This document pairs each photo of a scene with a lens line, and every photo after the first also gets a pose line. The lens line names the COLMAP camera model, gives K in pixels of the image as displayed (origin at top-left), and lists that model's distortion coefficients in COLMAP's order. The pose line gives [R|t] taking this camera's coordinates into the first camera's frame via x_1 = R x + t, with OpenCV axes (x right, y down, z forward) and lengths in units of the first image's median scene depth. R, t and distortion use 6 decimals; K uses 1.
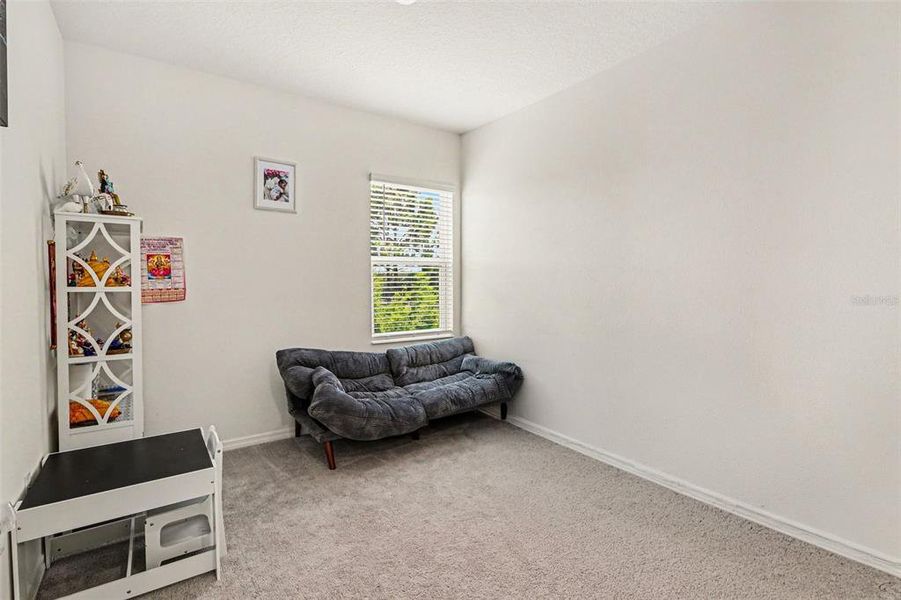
lens RADIAL K [[420.4, 0, 454.0], [0, 420.4, 296.5], [0, 0, 1]] dist [-0.025432, -0.000140]
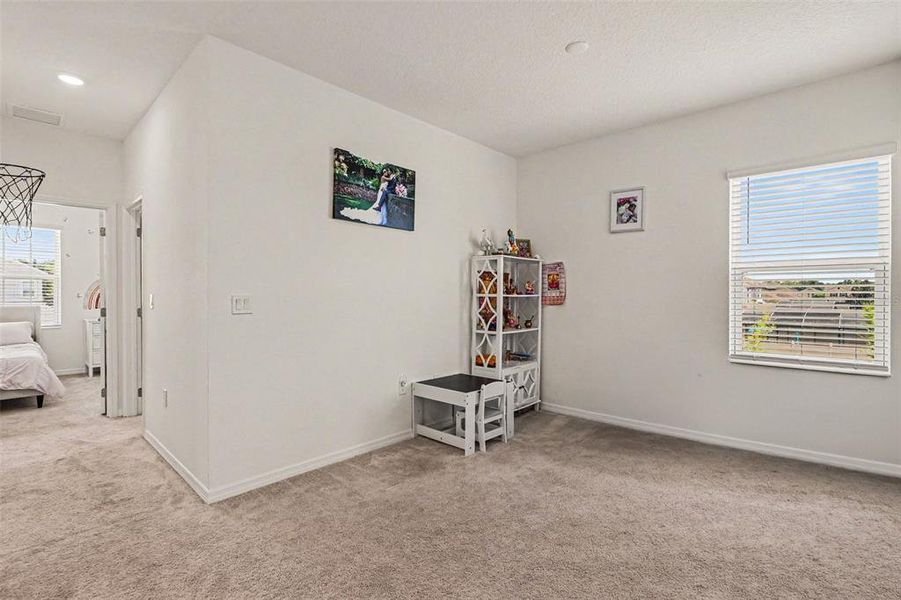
lens RADIAL K [[420.4, 0, 456.3], [0, 420.4, 298.6], [0, 0, 1]] dist [-0.025432, -0.000140]
pose [[0.210751, 0.013914, -0.977441, 0.648075], [-0.037057, 0.999294, 0.006235, -0.006168], [0.976837, 0.034907, 0.211118, 0.296245]]
